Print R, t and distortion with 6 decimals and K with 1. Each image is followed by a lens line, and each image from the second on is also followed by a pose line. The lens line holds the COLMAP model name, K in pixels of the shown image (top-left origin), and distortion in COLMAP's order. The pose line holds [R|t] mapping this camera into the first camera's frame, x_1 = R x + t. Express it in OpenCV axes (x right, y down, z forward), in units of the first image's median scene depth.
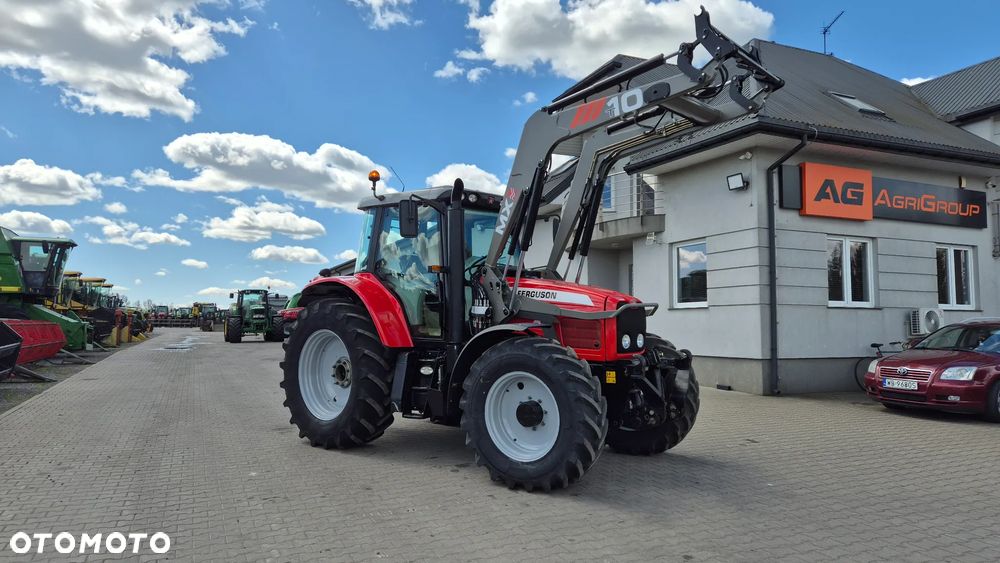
lens RADIAL K [[683.9, 0, 500.0], [0, 683.9, 281.5], [0, 0, 1]] dist [0.038302, 0.000653]
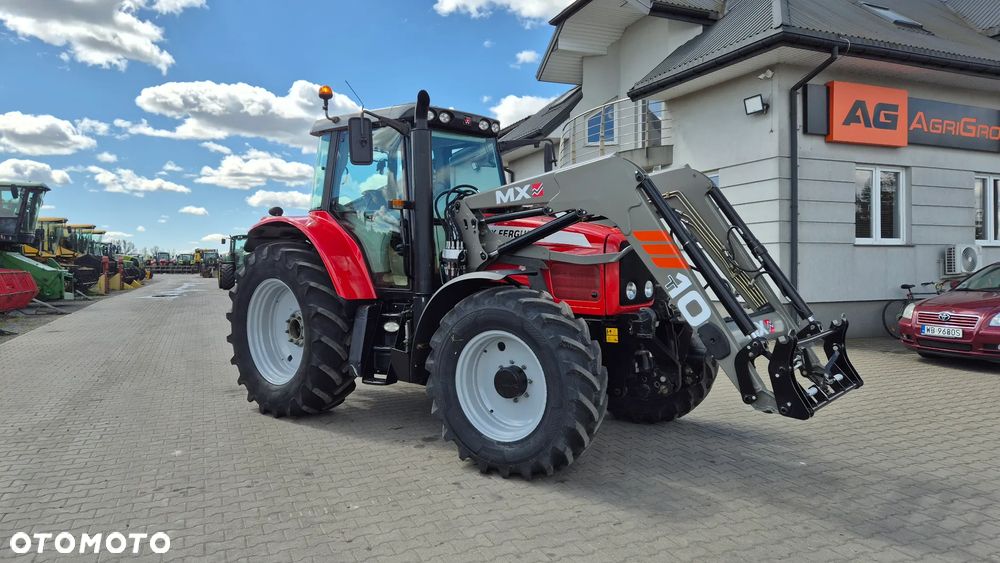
lens RADIAL K [[665.1, 0, 486.6], [0, 665.1, 287.0], [0, 0, 1]] dist [0.041106, -0.000356]
pose [[0.999676, -0.010777, -0.023050, 0.017253], [0.012857, 0.995667, 0.092101, 0.004656], [0.021957, -0.092367, 0.995483, 0.116849]]
